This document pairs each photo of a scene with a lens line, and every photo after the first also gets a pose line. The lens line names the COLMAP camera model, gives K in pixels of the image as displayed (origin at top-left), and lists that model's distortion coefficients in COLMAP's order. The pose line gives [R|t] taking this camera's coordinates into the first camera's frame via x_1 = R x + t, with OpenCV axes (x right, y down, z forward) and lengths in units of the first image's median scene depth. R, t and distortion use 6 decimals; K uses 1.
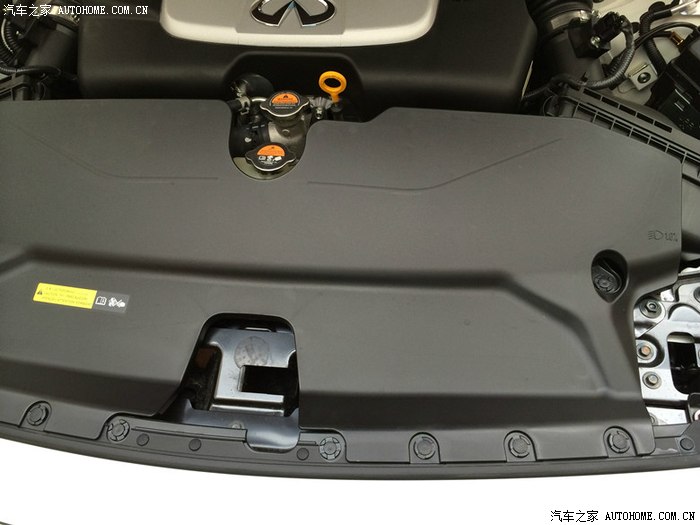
lens RADIAL K [[585.8, 0, 353.1], [0, 585.8, 266.3], [0, 0, 1]] dist [0.081079, -0.114584]
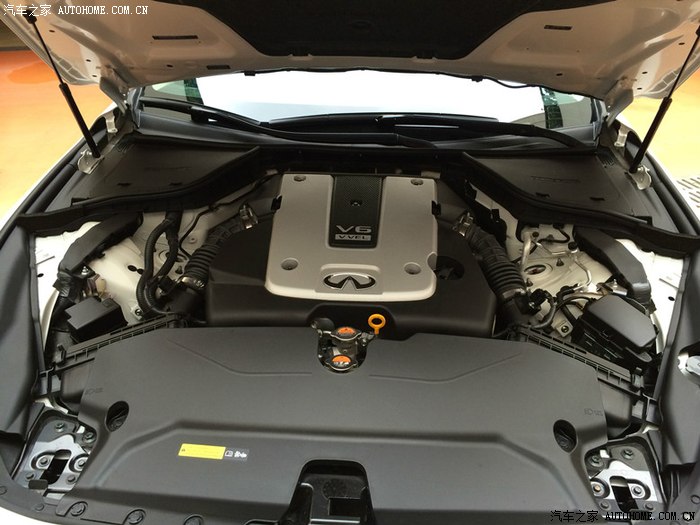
lens RADIAL K [[585.8, 0, 353.1], [0, 585.8, 266.3], [0, 0, 1]] dist [0.081079, -0.114584]
pose [[0.996096, 0.034444, 0.081282, -0.232271], [0.007820, 0.882698, -0.469876, 0.304189], [-0.087932, 0.468677, 0.878982, -0.464946]]
